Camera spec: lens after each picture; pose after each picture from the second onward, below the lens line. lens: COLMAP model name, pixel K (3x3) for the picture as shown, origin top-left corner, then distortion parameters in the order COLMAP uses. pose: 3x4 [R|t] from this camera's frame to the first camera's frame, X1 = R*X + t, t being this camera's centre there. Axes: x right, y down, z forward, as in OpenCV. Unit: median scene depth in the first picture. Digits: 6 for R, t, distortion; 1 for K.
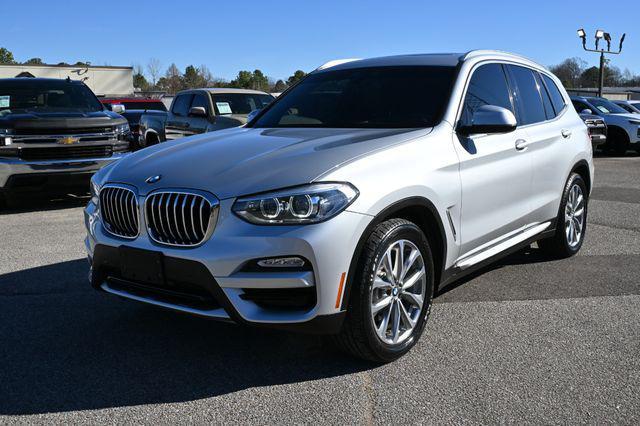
lens RADIAL K [[657.0, 0, 320.0], [0, 657.0, 213.0], [0, 0, 1]] dist [-0.020276, 0.003759]
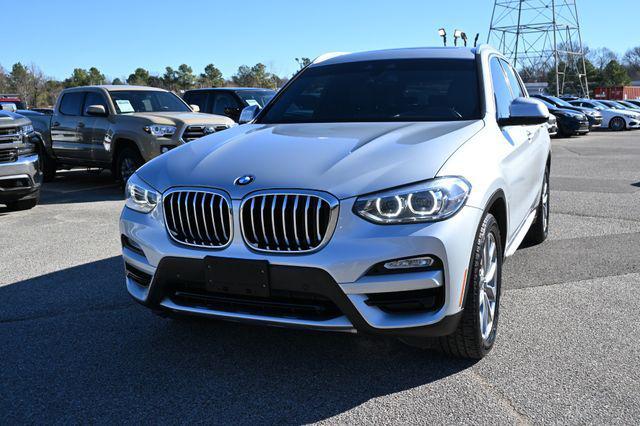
lens RADIAL K [[657.0, 0, 320.0], [0, 657.0, 213.0], [0, 0, 1]] dist [-0.020276, 0.003759]
pose [[0.973136, -0.046949, 0.225394, -0.374341], [0.046209, 0.998895, 0.008561, -0.010487], [-0.225547, 0.002085, 0.974230, 0.100494]]
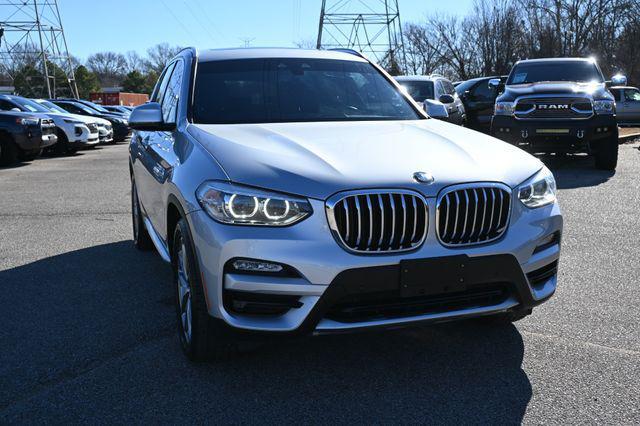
lens RADIAL K [[719.4, 0, 266.0], [0, 719.4, 212.6], [0, 0, 1]] dist [-0.009813, -0.003930]
pose [[0.567530, -0.115322, 0.815236, -1.219265], [0.127776, 0.990483, 0.051160, -0.085588], [-0.813377, 0.075133, 0.576864, 0.646974]]
